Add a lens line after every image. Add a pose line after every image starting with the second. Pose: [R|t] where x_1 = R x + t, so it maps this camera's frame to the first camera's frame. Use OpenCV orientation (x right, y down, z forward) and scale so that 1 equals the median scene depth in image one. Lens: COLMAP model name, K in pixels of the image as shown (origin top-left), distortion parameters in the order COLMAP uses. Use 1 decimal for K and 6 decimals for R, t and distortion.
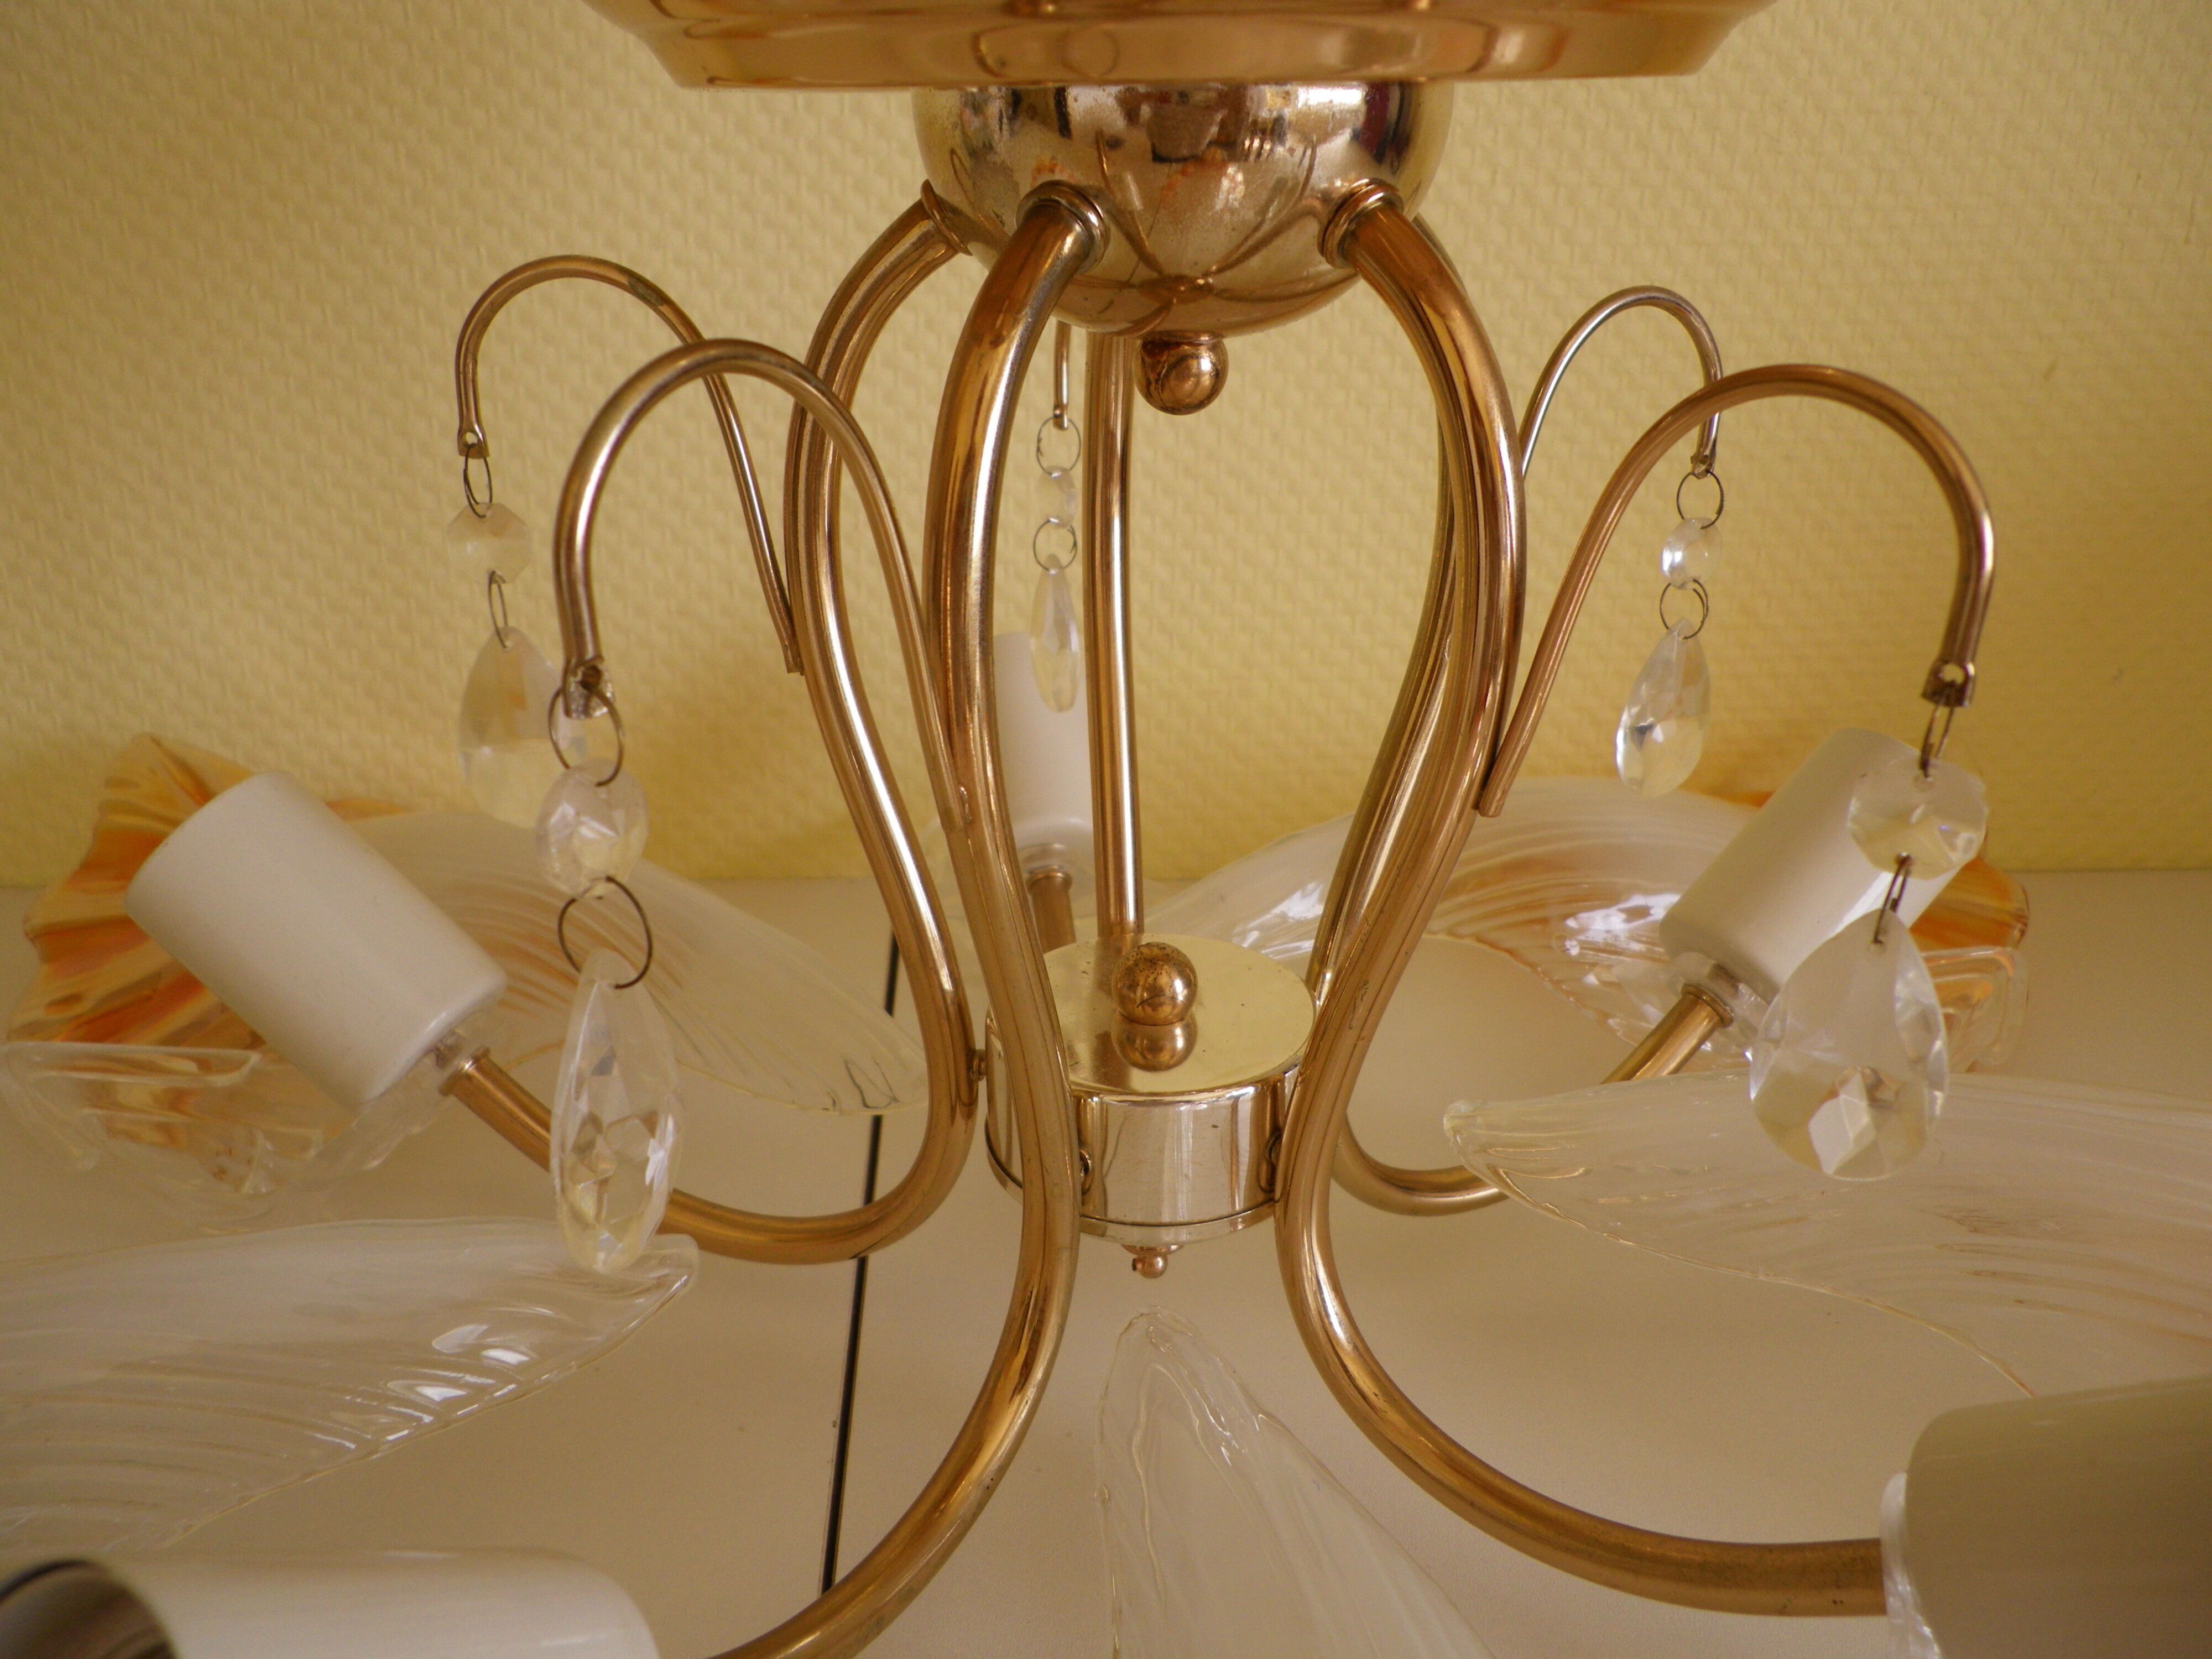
lens RADIAL K [[1679.6, 0, 1111.9], [0, 1679.6, 825.3], [0, 0, 1]] dist [-0.004399, -0.001553]
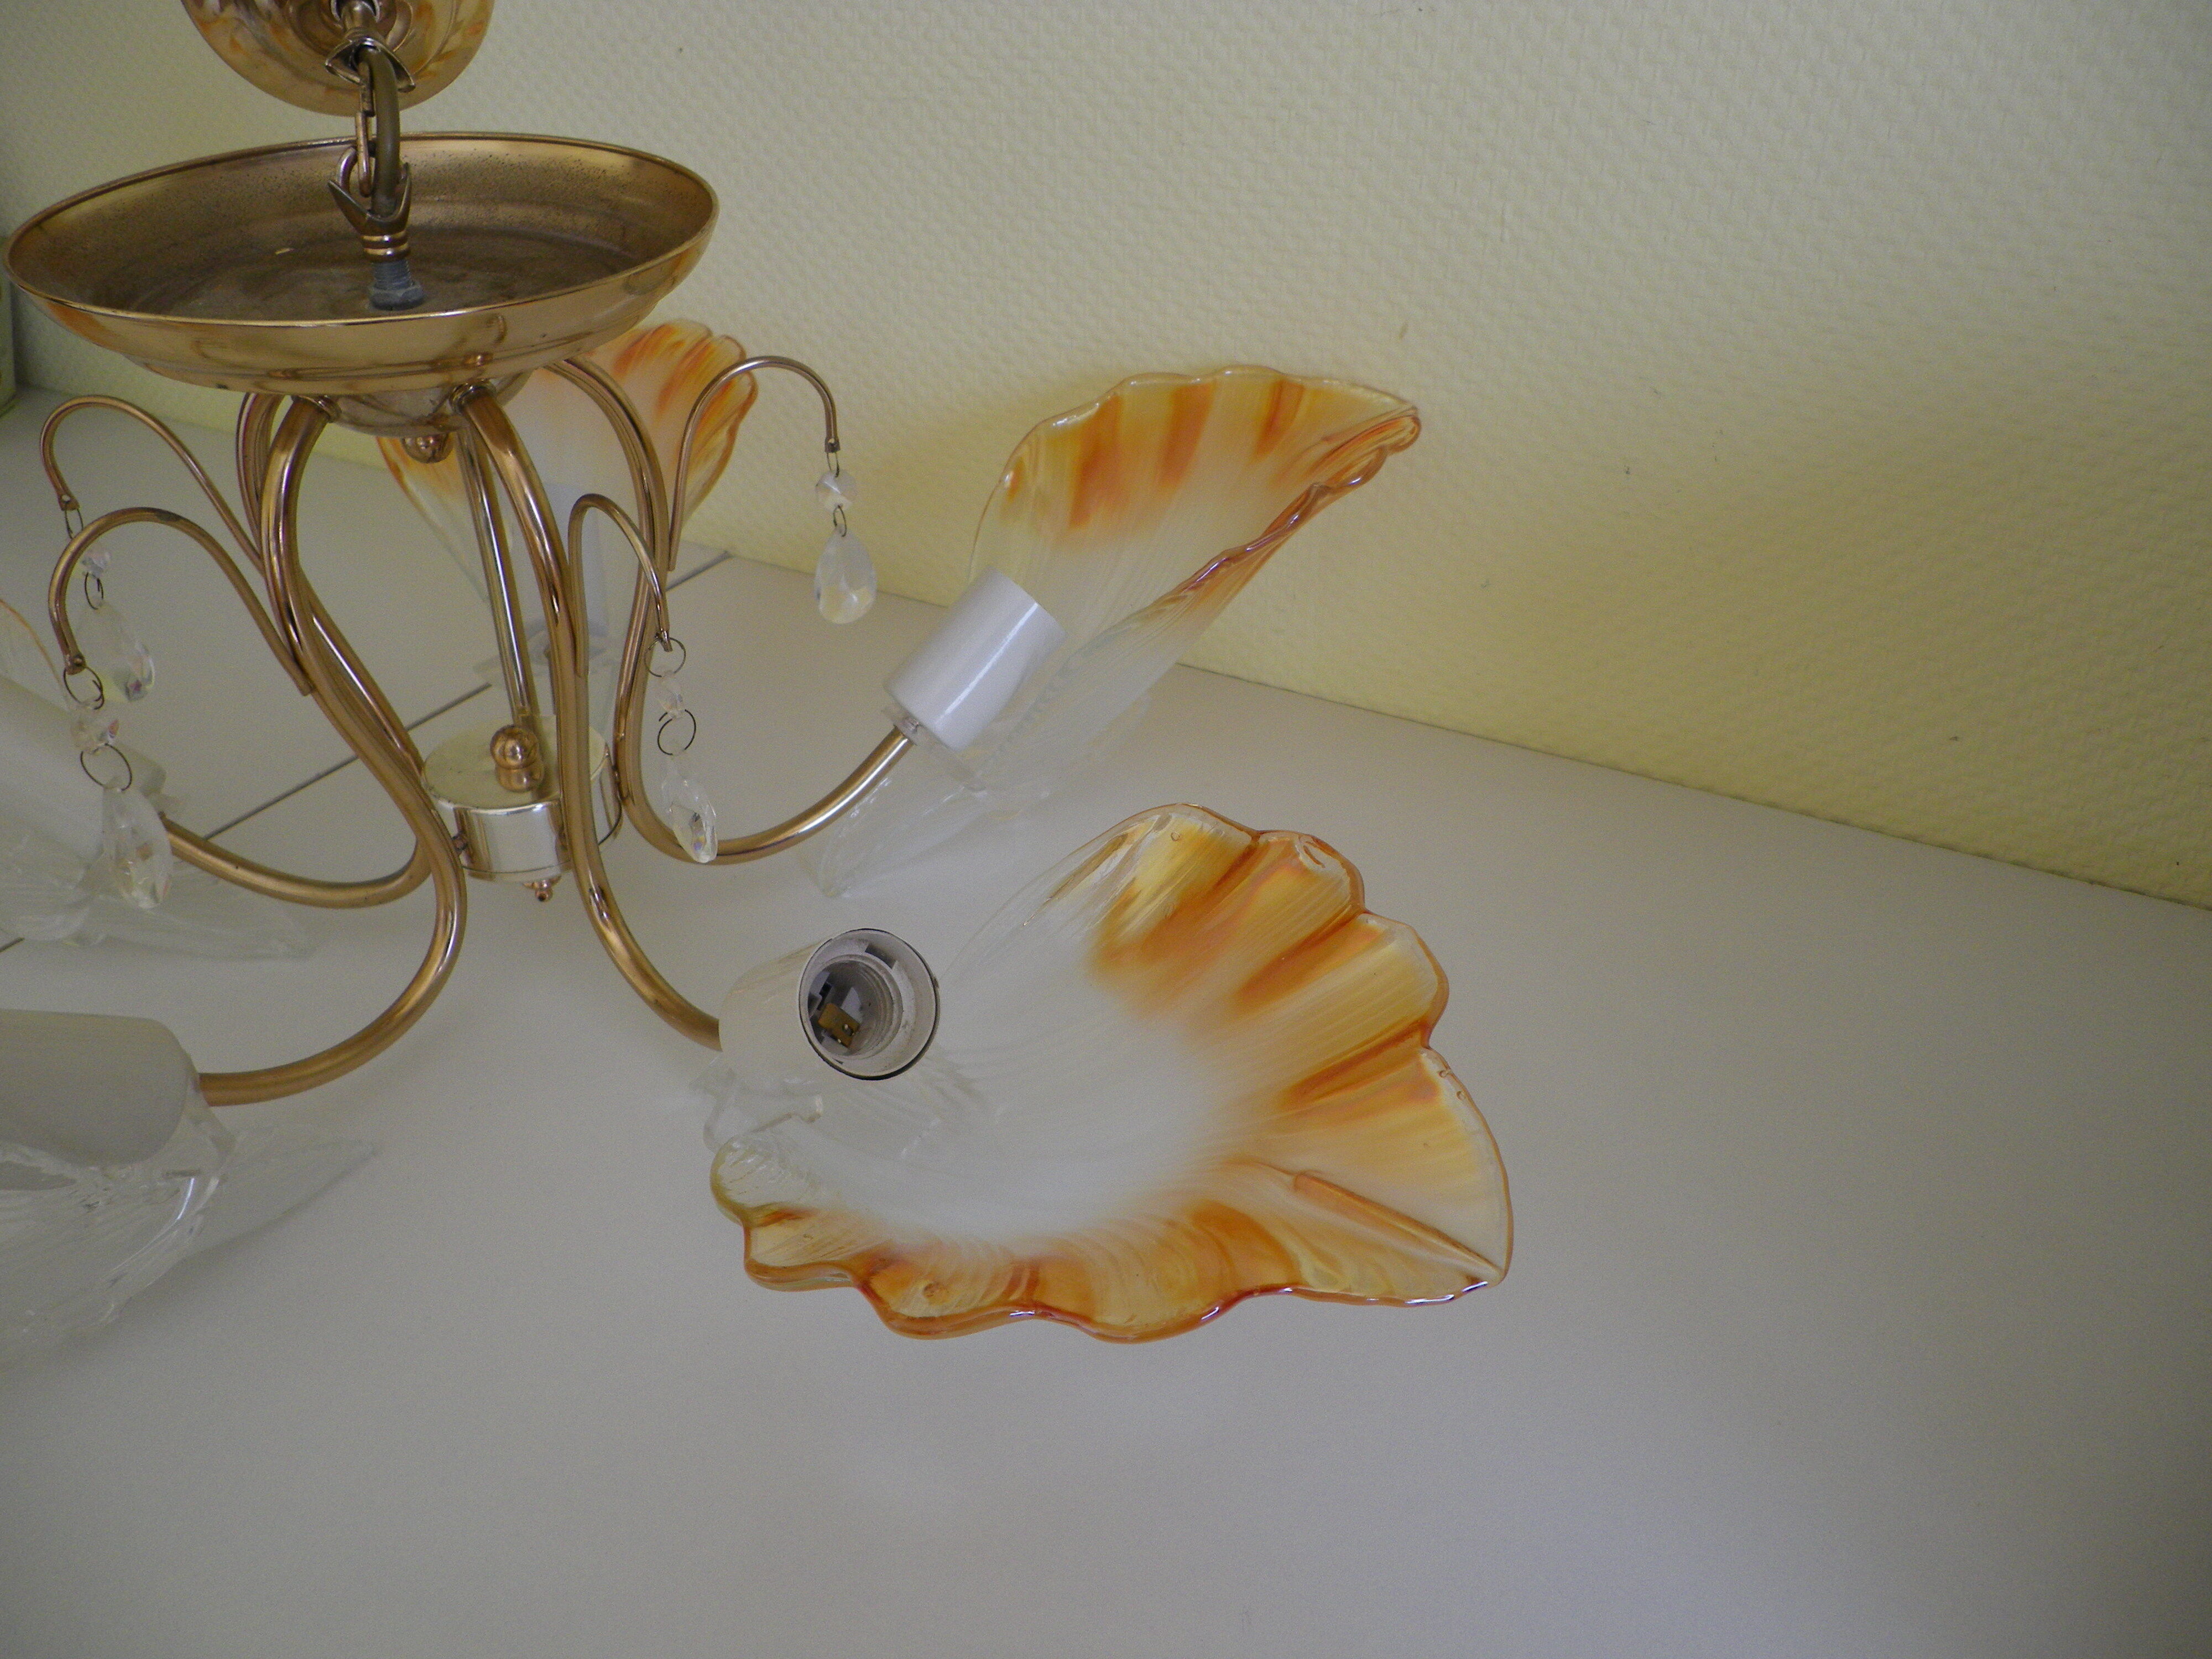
lens RADIAL K [[1679.6, 0, 1106.6], [0, 1679.6, 825.2], [0, 0, 1]] dist [-0.004399, -0.001553]
pose [[0.840178, 0.274075, -0.467956, 1.139634], [-0.173083, 0.953285, 0.247567, -0.204940], [0.513948, -0.127005, 0.848367, -0.246292]]
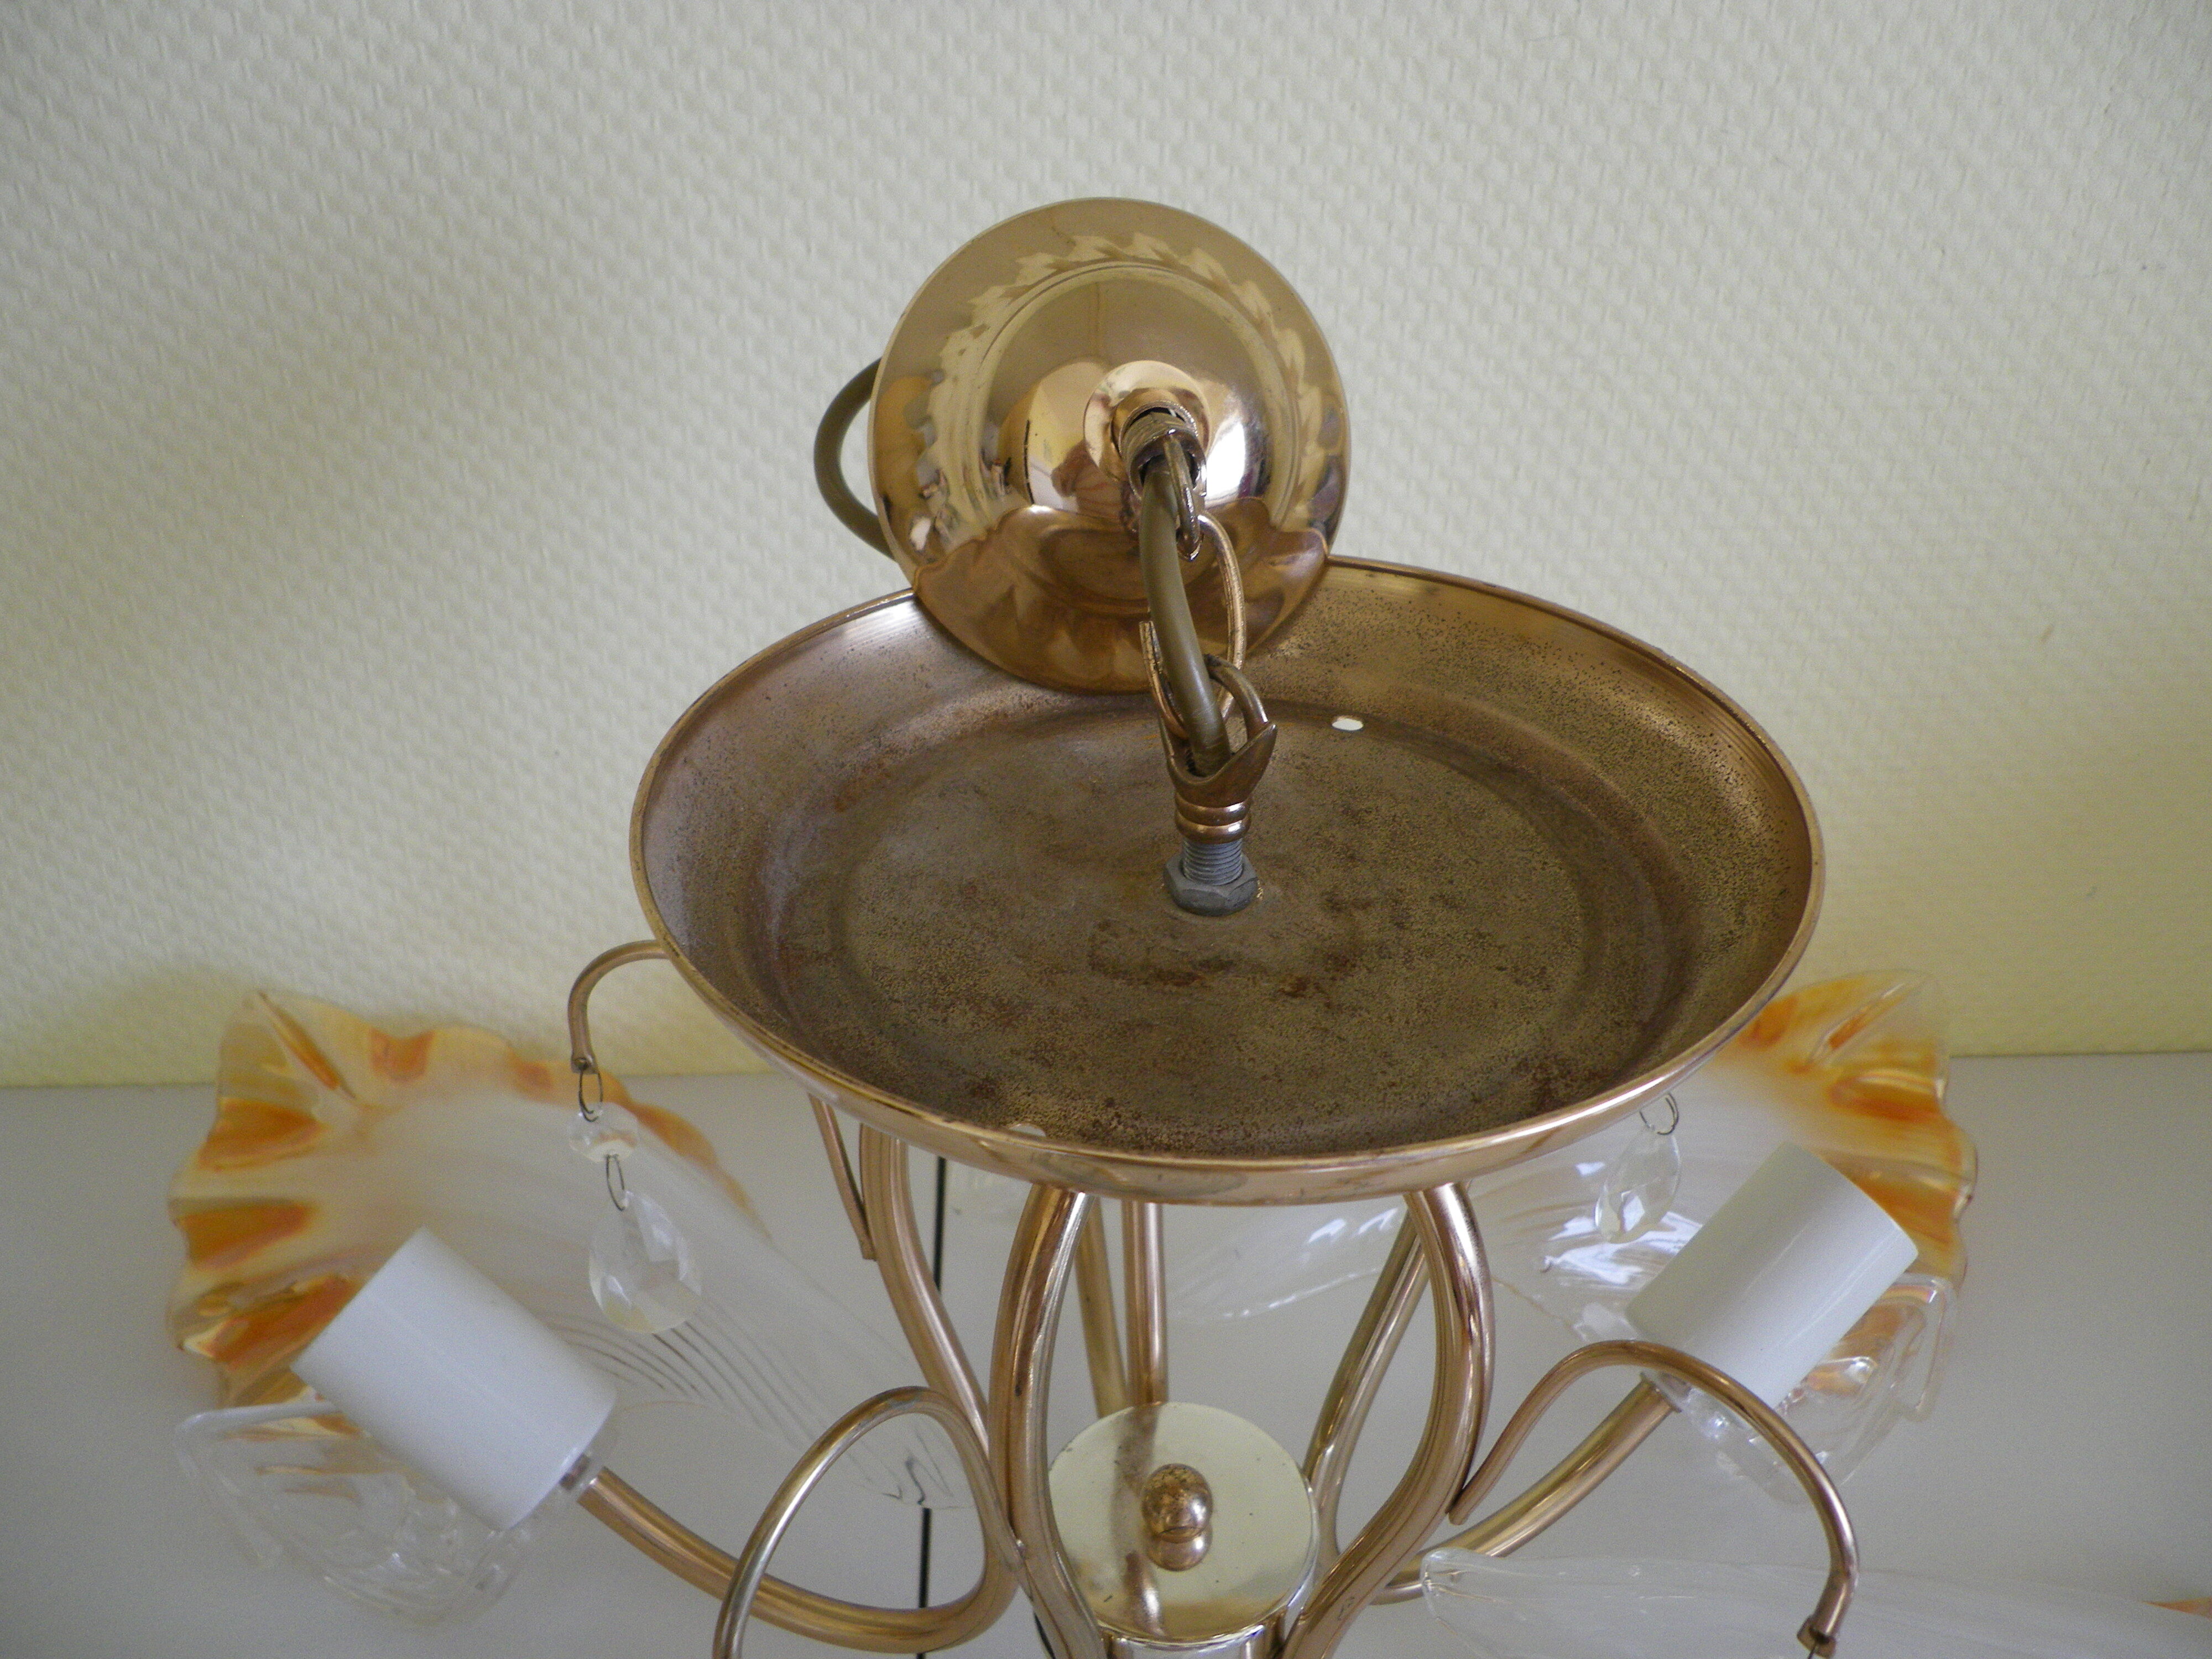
lens RADIAL K [[1679.6, 0, 1113.2], [0, 1679.6, 832.8], [0, 0, 1]] dist [-0.004399, -0.001553]
pose [[0.999877, 0.010158, -0.011967, -0.005709], [-0.008340, 0.989661, 0.143181, -0.314239], [0.013297, -0.143063, 0.989624, -0.057711]]
